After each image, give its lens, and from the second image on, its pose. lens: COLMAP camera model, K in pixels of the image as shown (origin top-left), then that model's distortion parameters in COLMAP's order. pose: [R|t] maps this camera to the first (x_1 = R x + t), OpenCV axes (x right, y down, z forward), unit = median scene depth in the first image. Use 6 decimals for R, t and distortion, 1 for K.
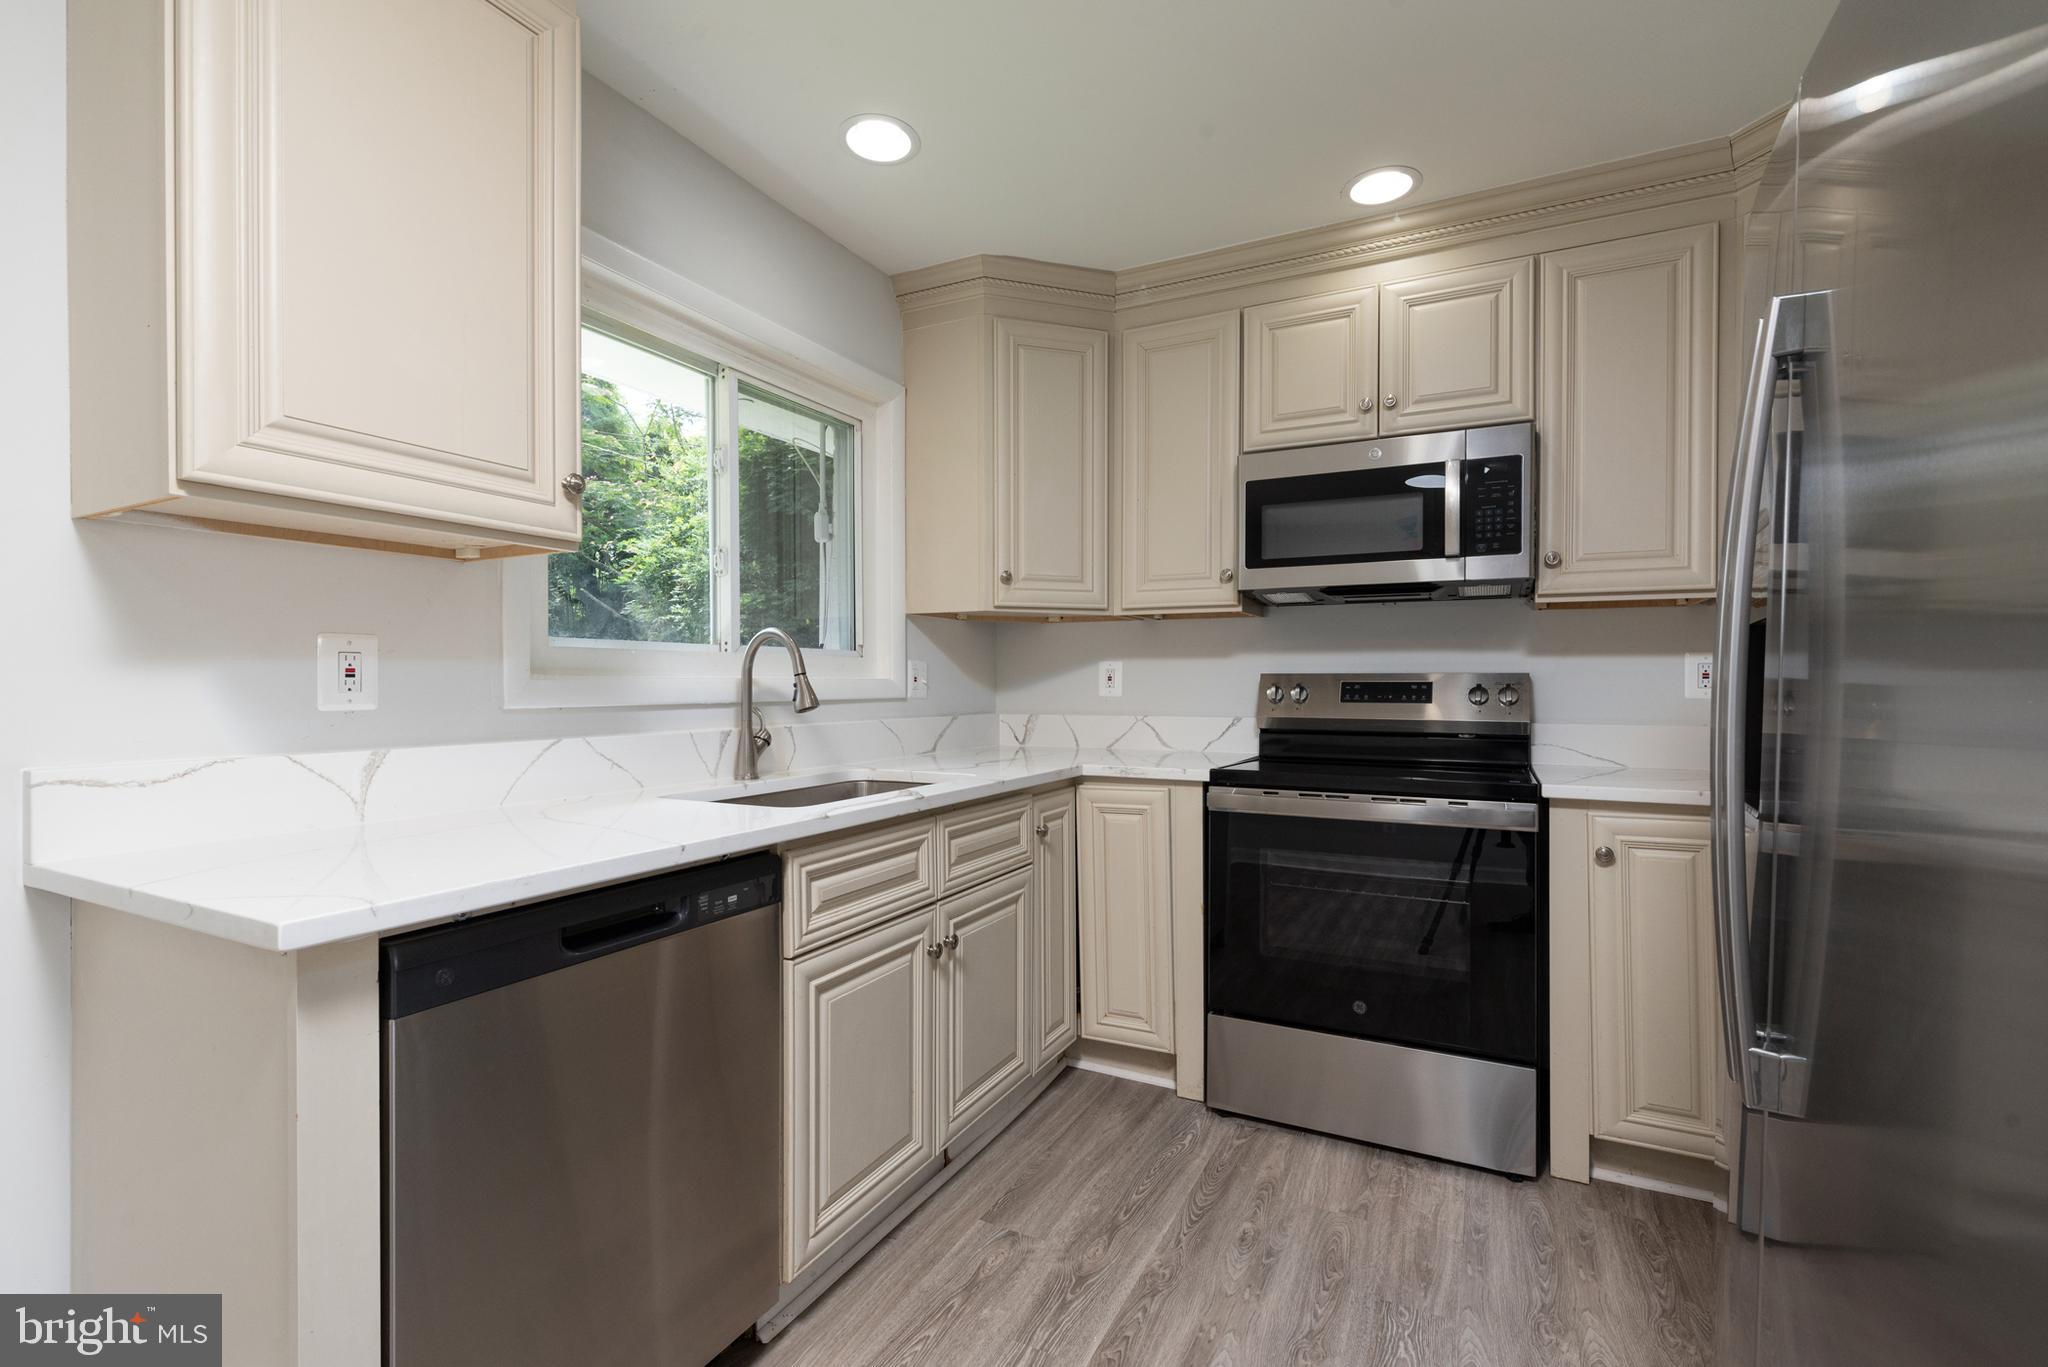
lens RADIAL K [[916.1, 0, 981.1], [0, 916.1, 687.7], [0, 0, 1]] dist [0.000489, -0.000092]
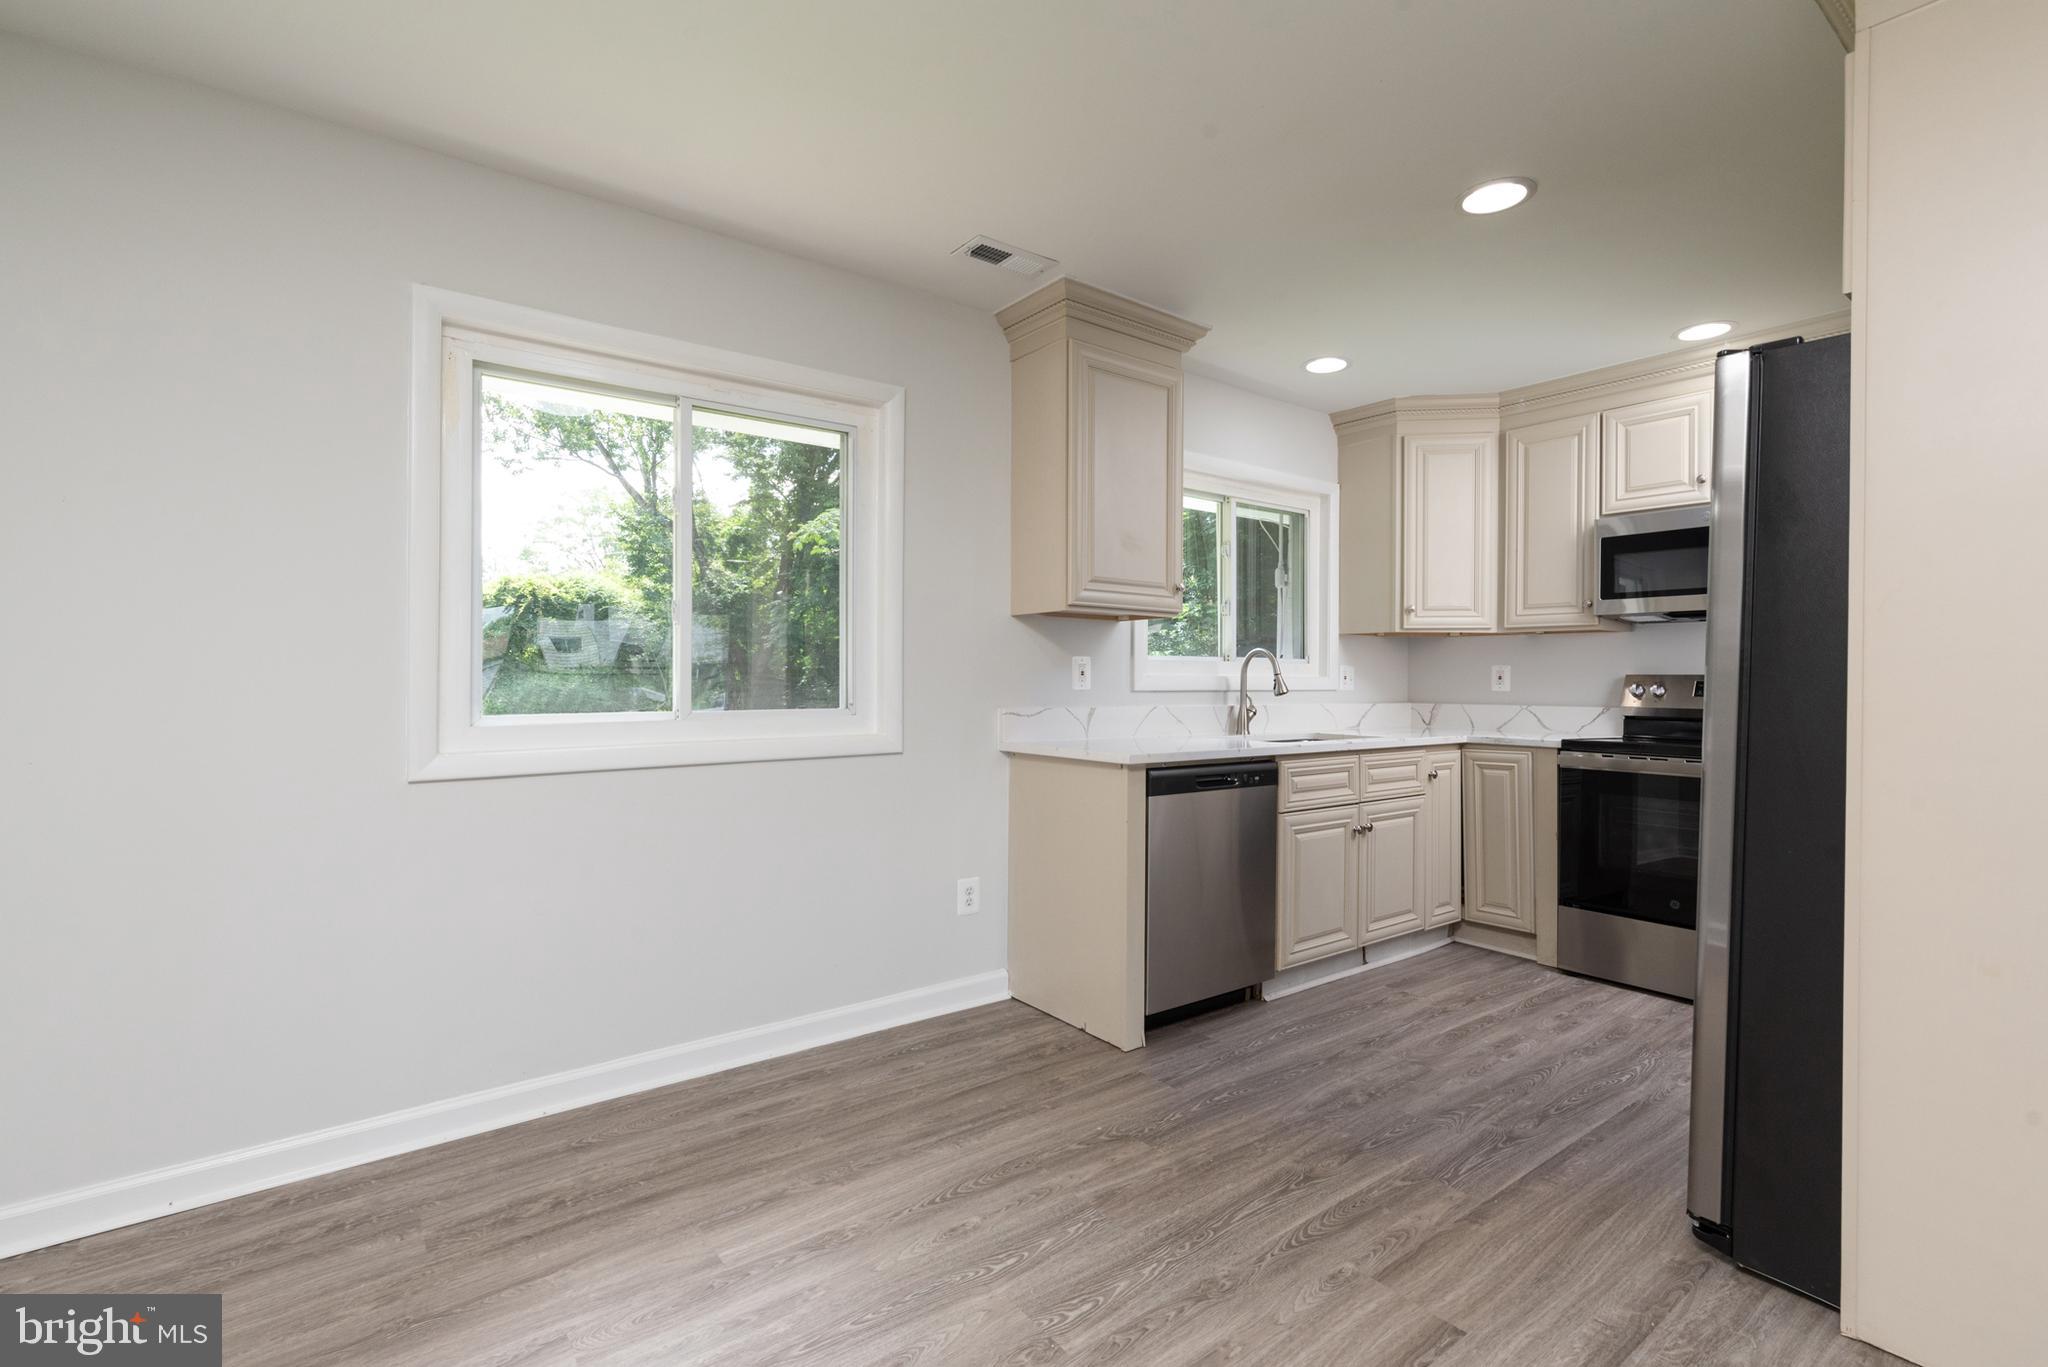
lens RADIAL K [[884.3, 0, 979.6], [0, 884.3, 682.8], [0, 0, 1]] dist [-0.000401, 0.000020]
pose [[0.897111, 0.007051, -0.441748, 0.038056], [-0.008766, 0.999960, -0.001841, 0.008968], [0.441718, 0.005524, 0.897137, -0.710074]]
